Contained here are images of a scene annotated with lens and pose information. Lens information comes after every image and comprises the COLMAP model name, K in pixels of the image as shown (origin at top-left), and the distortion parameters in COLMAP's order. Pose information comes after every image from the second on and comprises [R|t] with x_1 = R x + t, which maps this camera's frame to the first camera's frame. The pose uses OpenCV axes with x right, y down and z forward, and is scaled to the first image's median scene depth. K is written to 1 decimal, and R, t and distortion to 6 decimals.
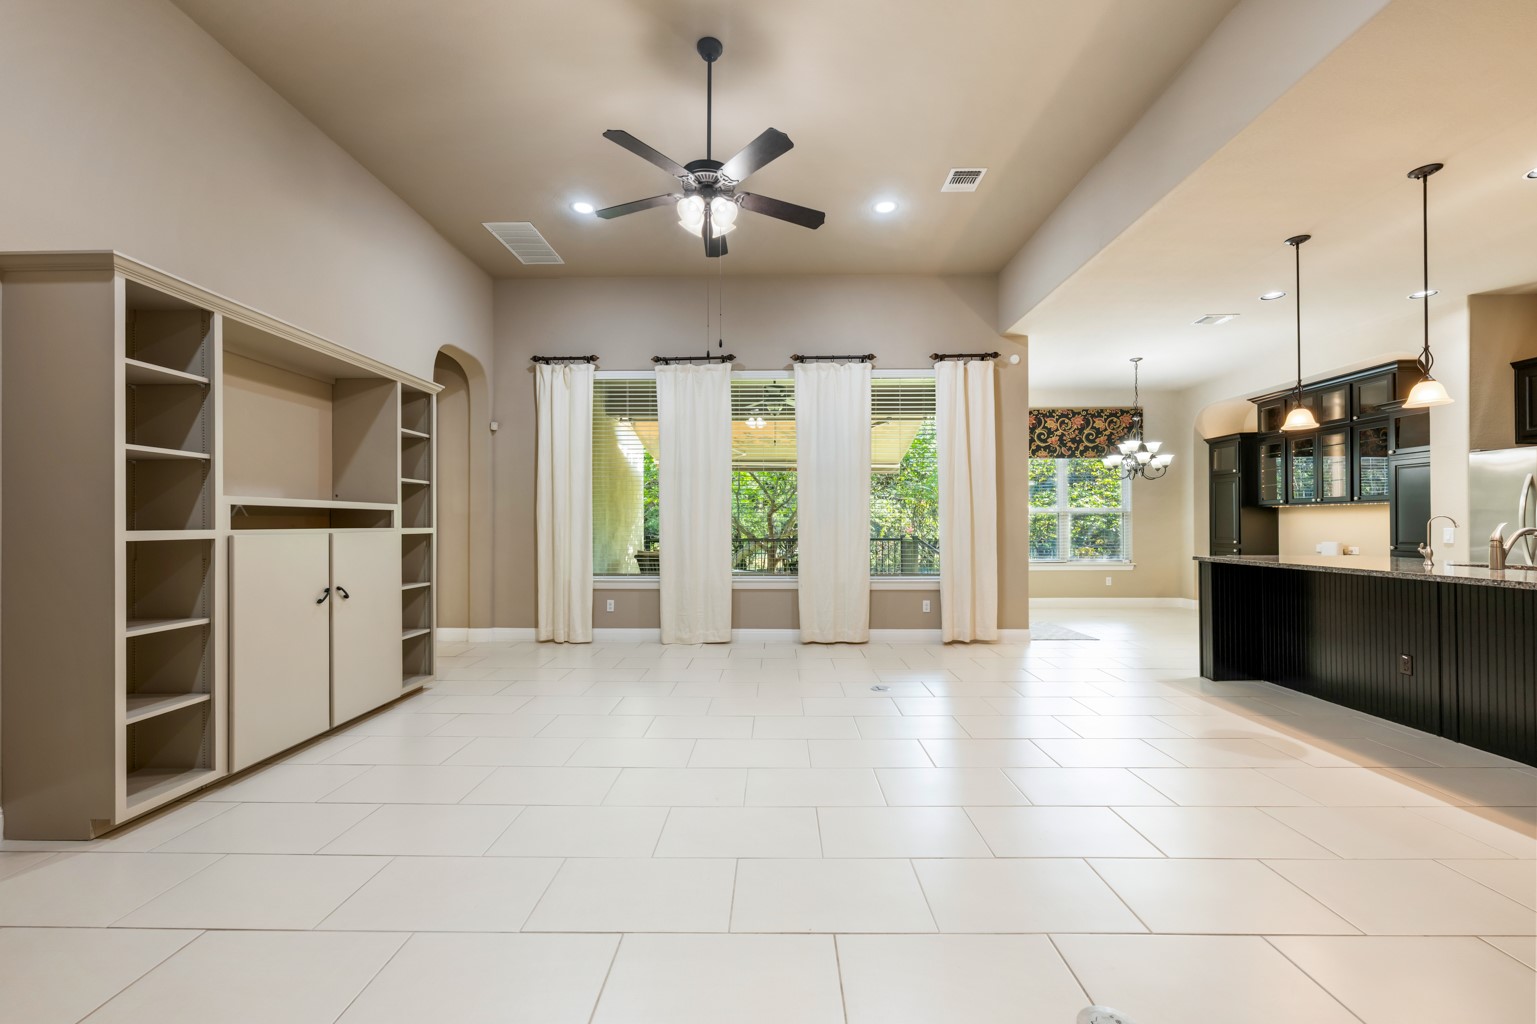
lens RADIAL K [[614.0, 0, 771.2], [0, 614.0, 521.9], [0, 0, 1]] dist [-0.002646, 0.000343]
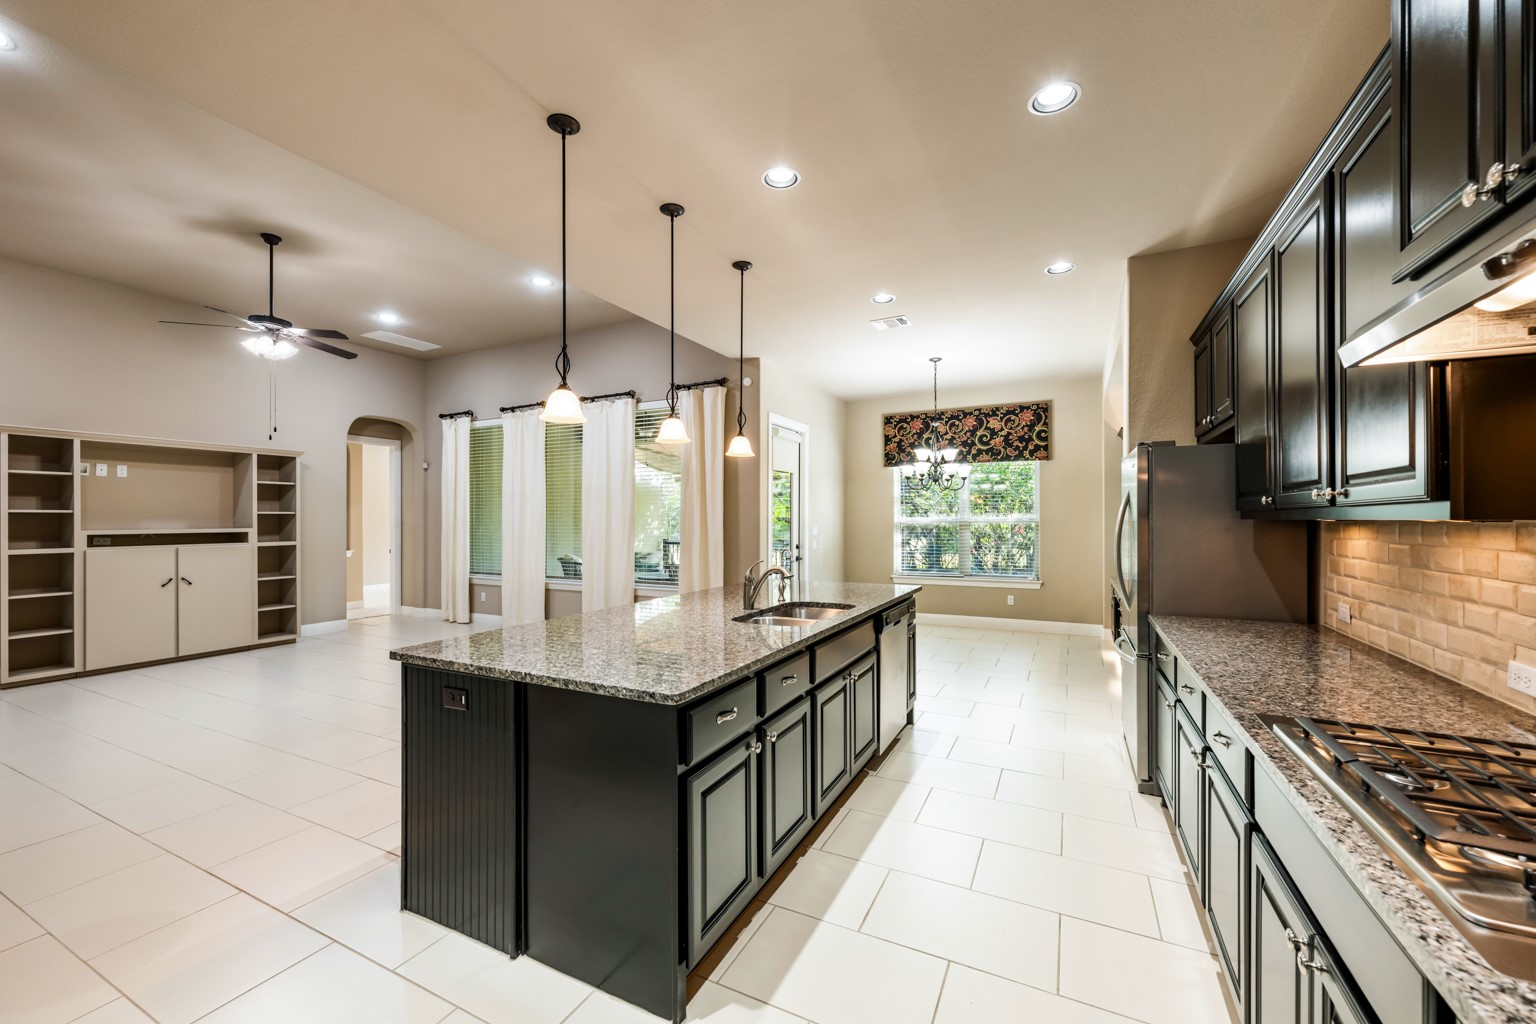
lens RADIAL K [[613.6, 0, 772.3], [0, 613.6, 515.9], [0, 0, 1]] dist [-0.002646, 0.000343]
pose [[0.903105, -0.005205, -0.429389, 0.888289], [0.004106, 0.999985, -0.003485, -0.033200], [0.429401, 0.001384, 0.903113, 0.075770]]
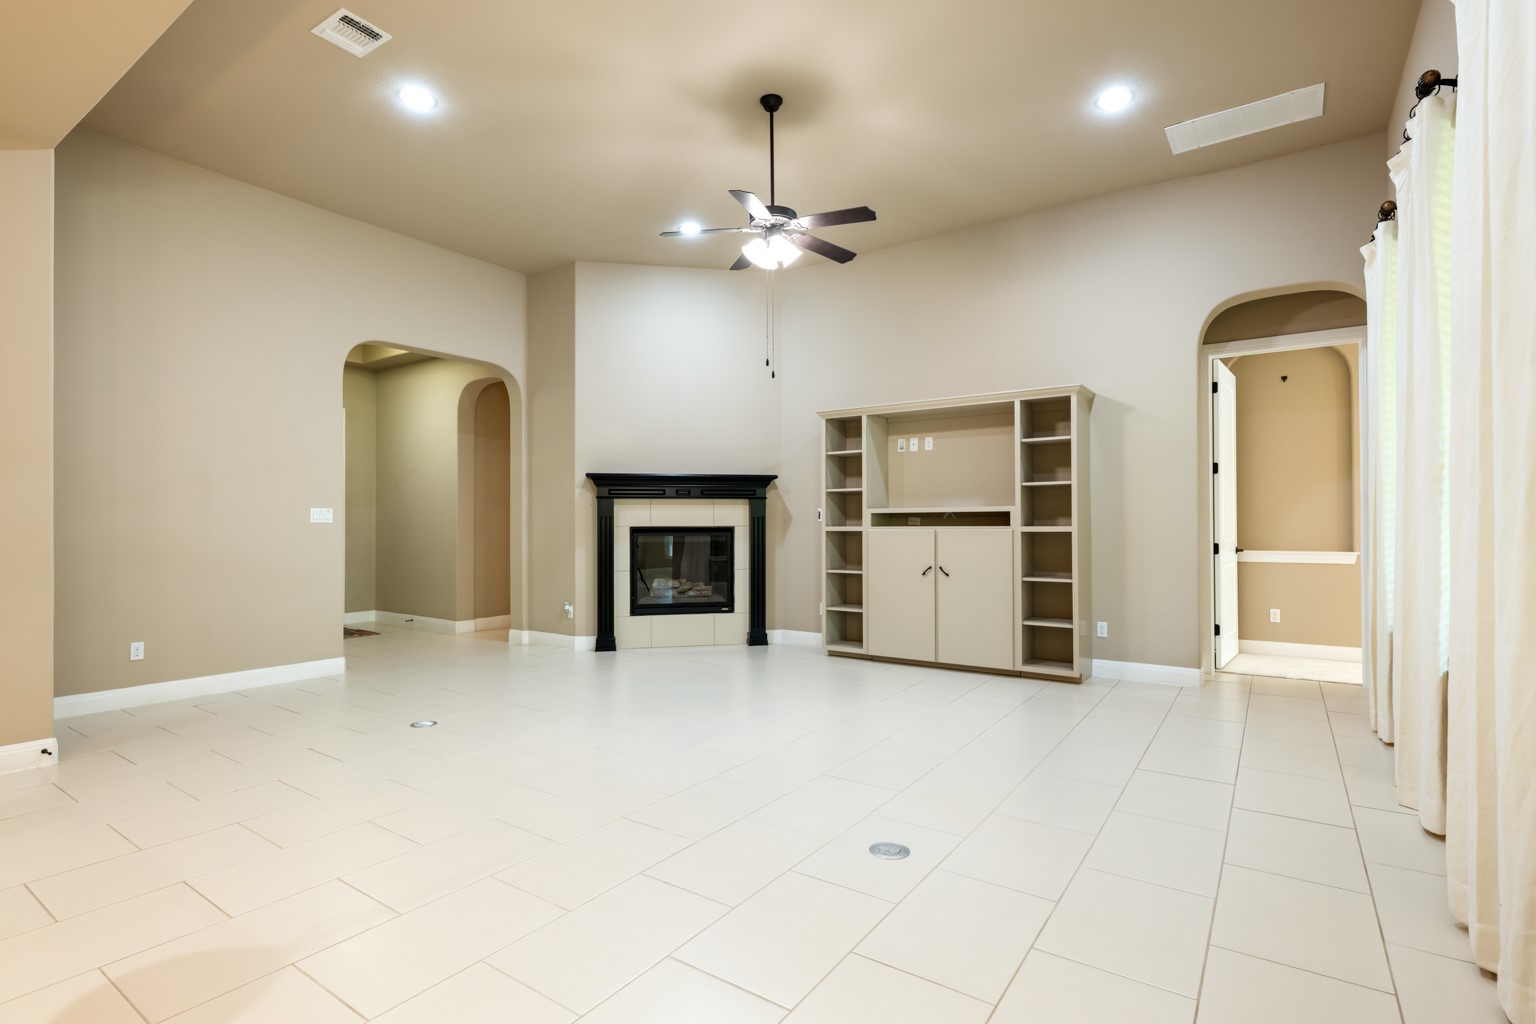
lens RADIAL K [[742.4, 0, 767.8], [0, 742.4, 514.1], [0, 0, 1]] dist [0.008407, -0.001405]
pose [[-0.564799, -0.006304, -0.825205, 0.541927], [0.006962, 0.999899, -0.012403, 0.000367], [0.825199, -0.012750, -0.564698, 0.924847]]
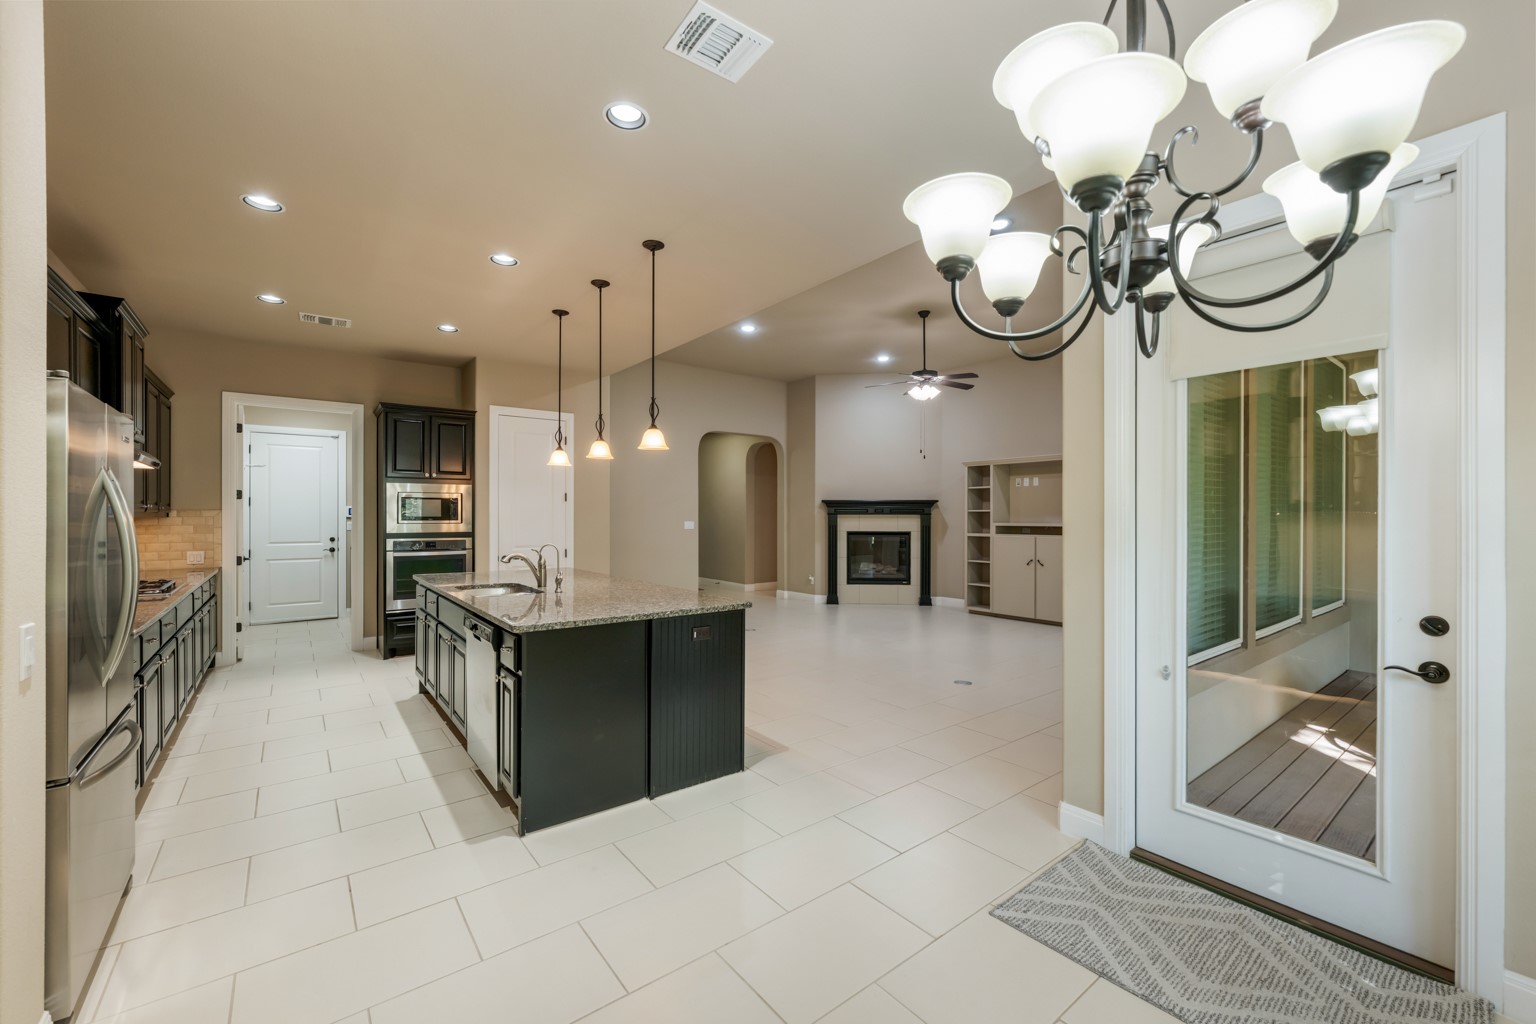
lens RADIAL K [[613.6, 0, 767.5], [0, 613.6, 513.5], [0, 0, 1]] dist [-0.002646, 0.000343]
pose [[-0.784431, -0.002476, -0.620211, 0.869220], [0.002415, 0.999972, -0.007046, -0.031949], [0.620212, -0.007025, -0.784403, 1.227231]]
